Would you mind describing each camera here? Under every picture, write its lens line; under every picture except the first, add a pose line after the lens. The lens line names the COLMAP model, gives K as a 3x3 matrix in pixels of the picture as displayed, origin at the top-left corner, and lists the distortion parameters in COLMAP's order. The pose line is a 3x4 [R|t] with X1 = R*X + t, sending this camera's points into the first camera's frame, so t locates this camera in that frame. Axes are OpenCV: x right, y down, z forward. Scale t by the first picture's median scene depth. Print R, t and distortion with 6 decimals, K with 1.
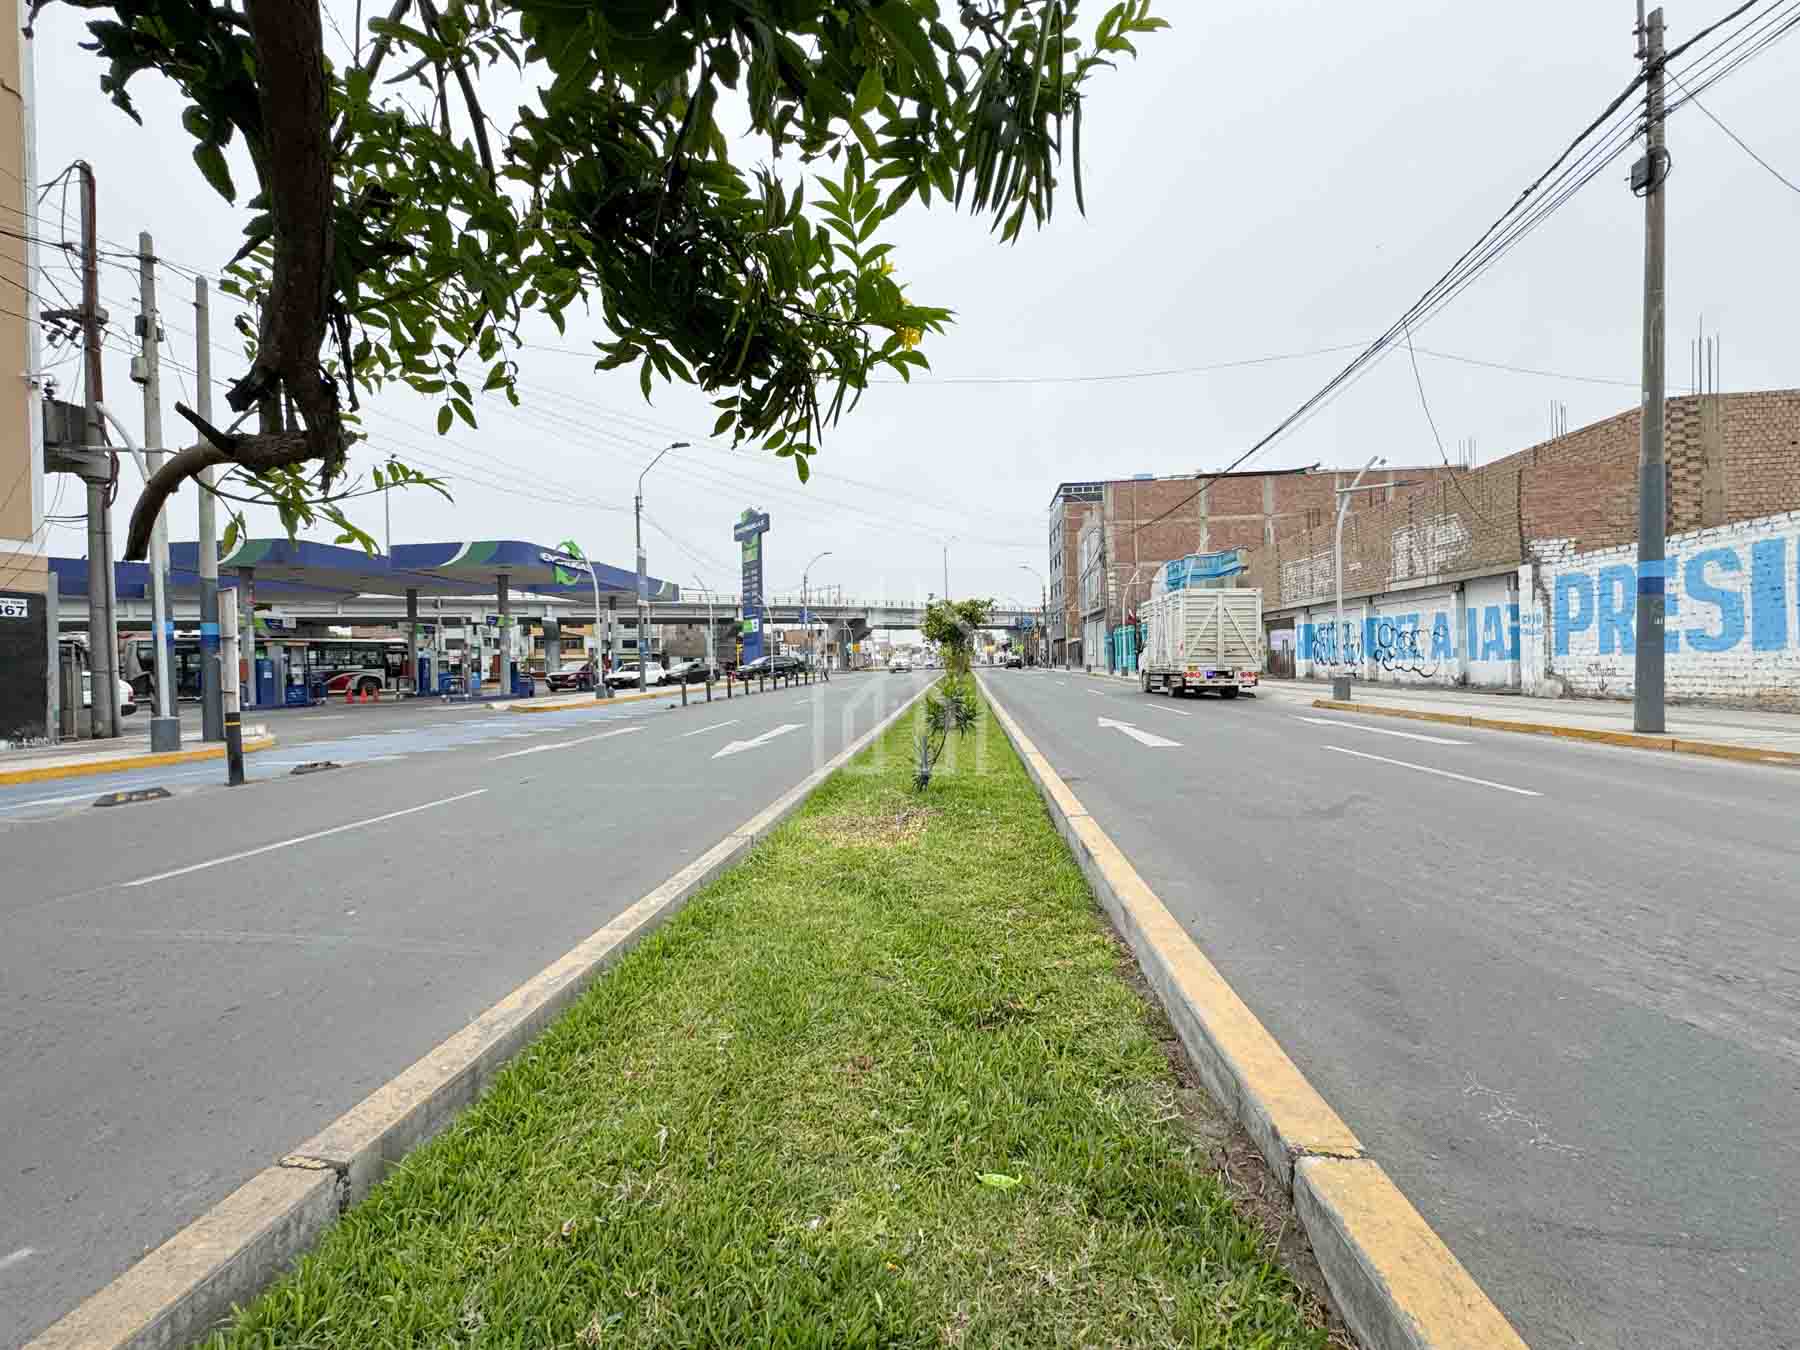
lens RADIAL K [[716.8, 0, 898.4], [0, 716.8, 669.5], [0, 0, 1]] dist [0.001488, -0.000293]
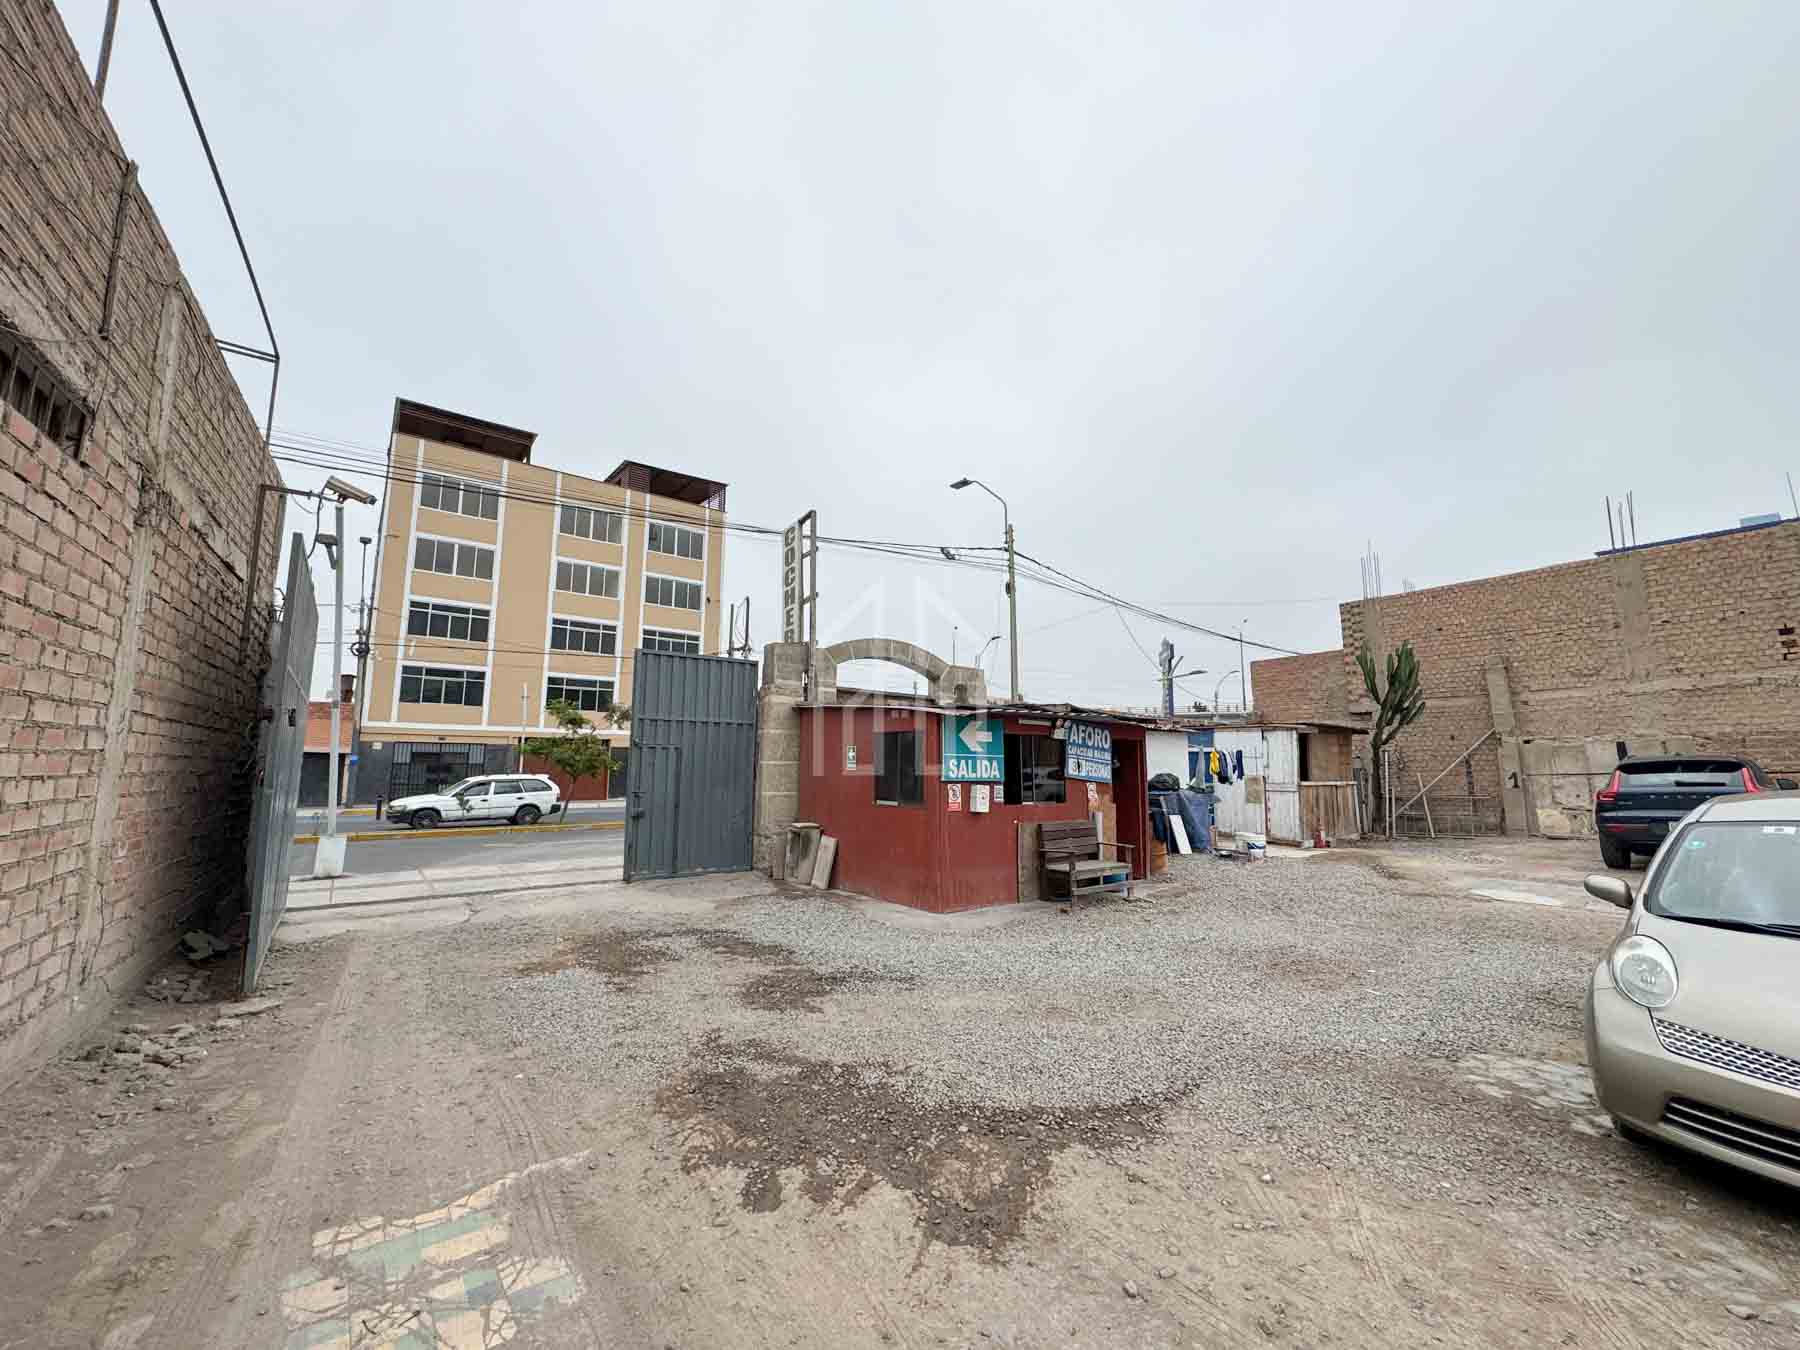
lens RADIAL K [[716.8, 0, 898.4], [0, 716.8, 669.5], [0, 0, 1]] dist [0.001488, -0.000293]
pose [[0.674805, -0.073322, -0.734345, 1.426279], [-0.024529, 0.992274, -0.121615, -0.070055], [0.737588, 0.100079, 0.667793, -0.474172]]
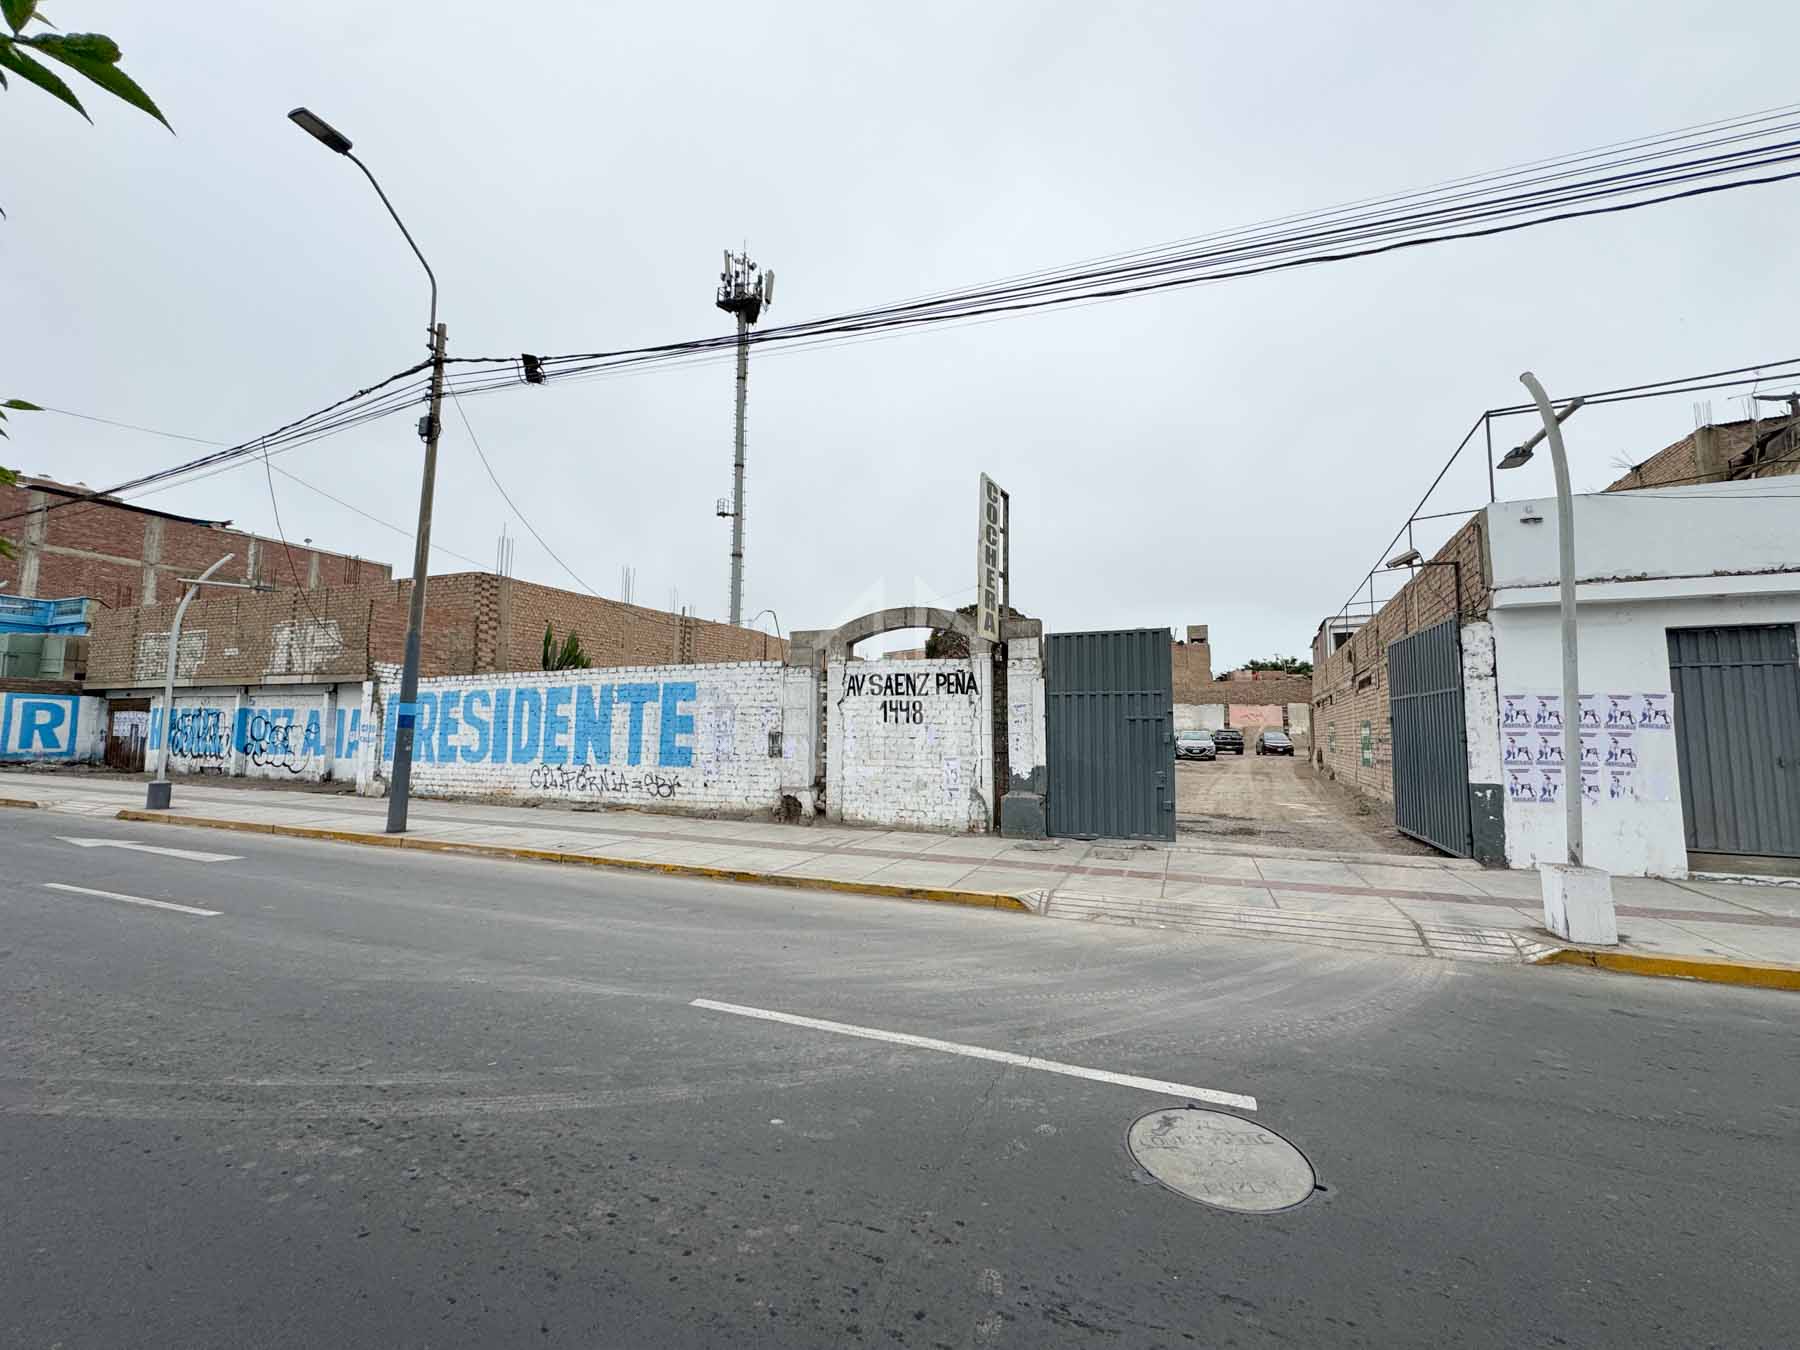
lens RADIAL K [[716.8, 0, 898.4], [0, 716.8, 669.5], [0, 0, 1]] dist [0.001488, -0.000293]
pose [[0.288702, 0.117543, 0.950176, 0.014893], [-0.011063, 0.992778, -0.119452, -0.034840], [-0.957355, 0.023974, 0.287918, -0.153098]]
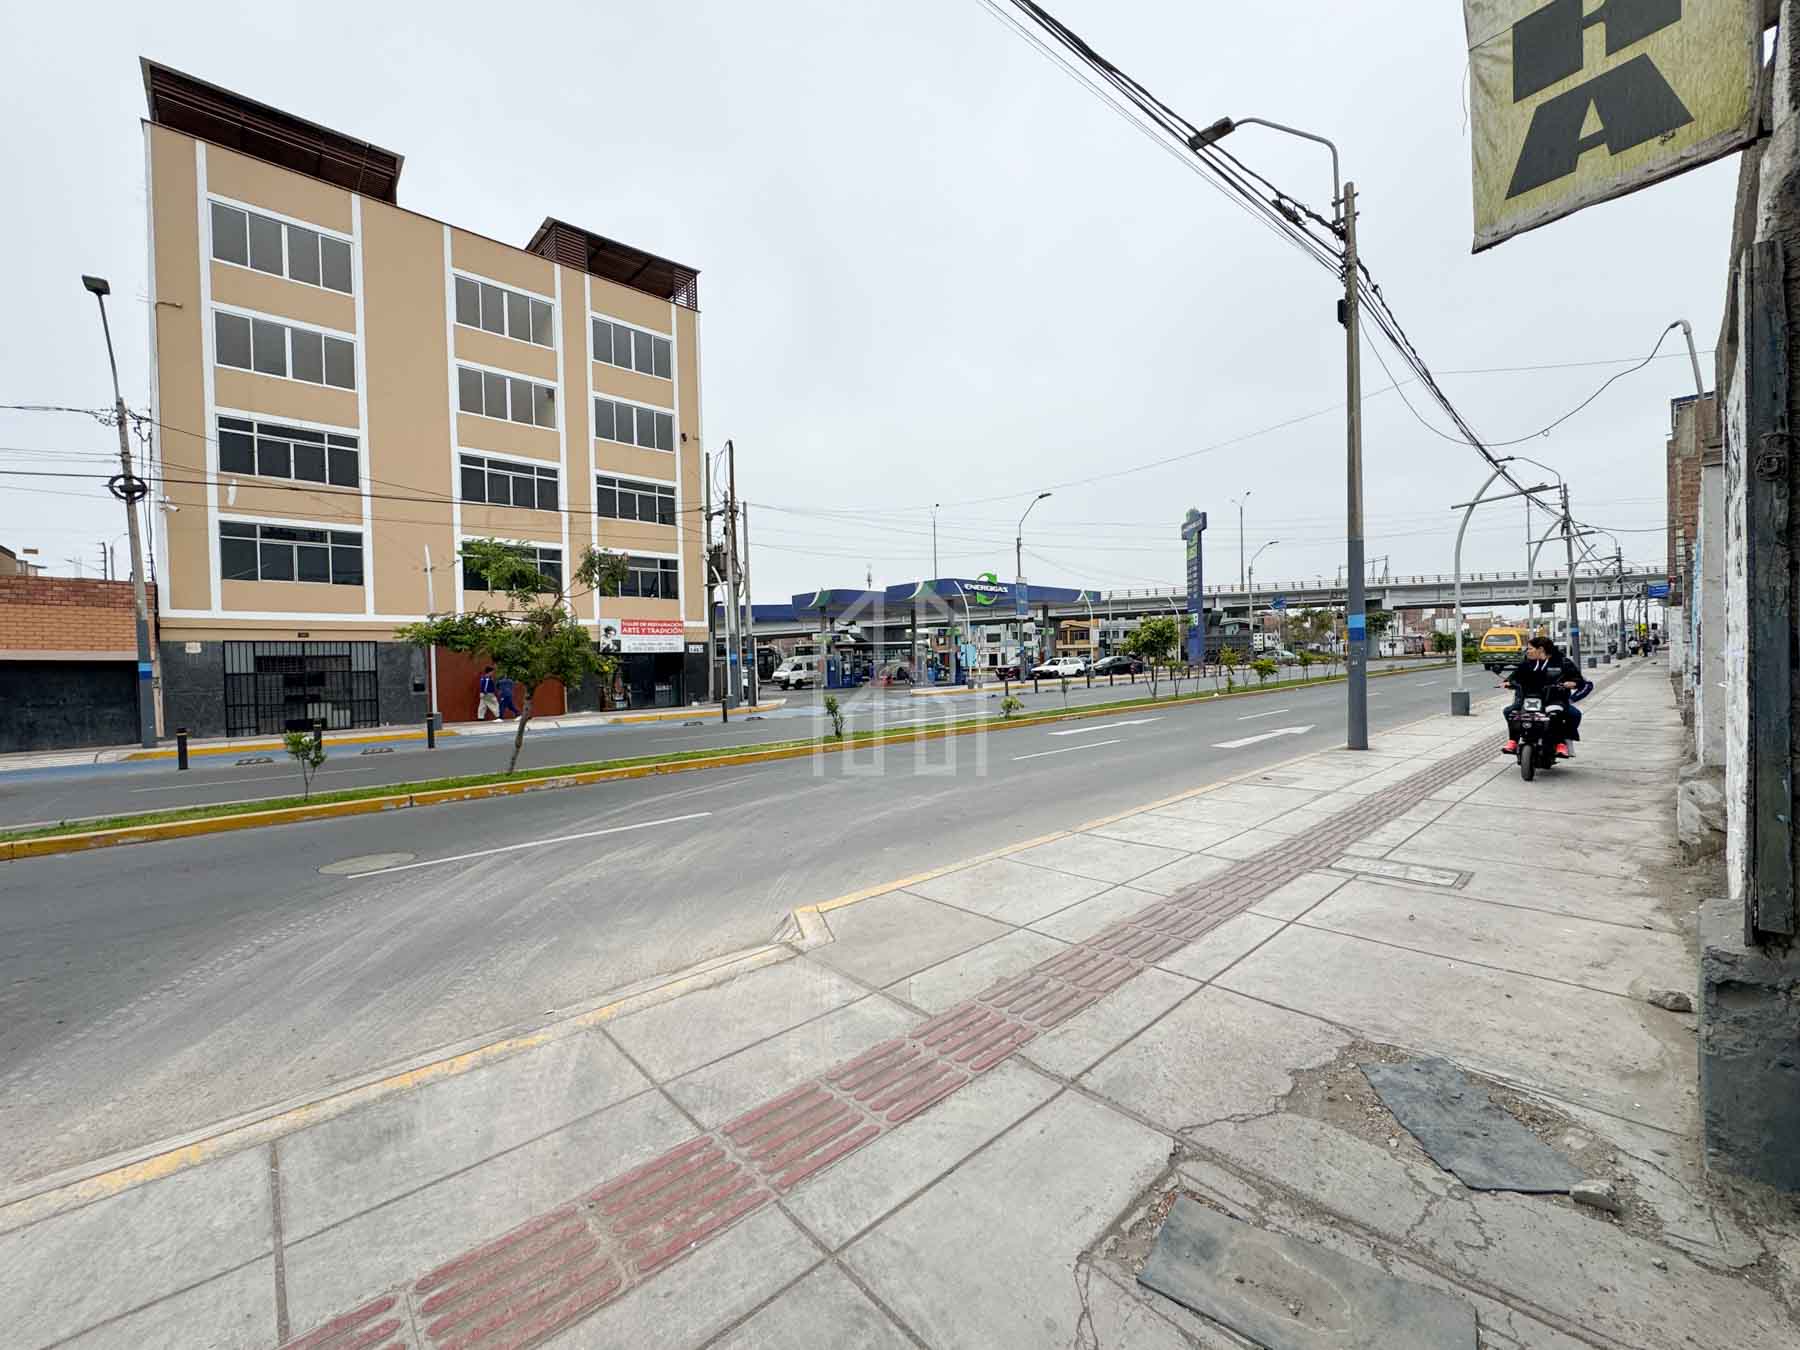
lens RADIAL K [[716.8, 0, 898.4], [0, 716.8, 669.5], [0, 0, 1]] dist [0.001488, -0.000293]
pose [[0.733753, 0.010153, -0.679341, 0.732281], [0.005668, 0.999762, 0.021064, -0.047380], [0.679393, -0.019306, 0.733520, -0.268591]]
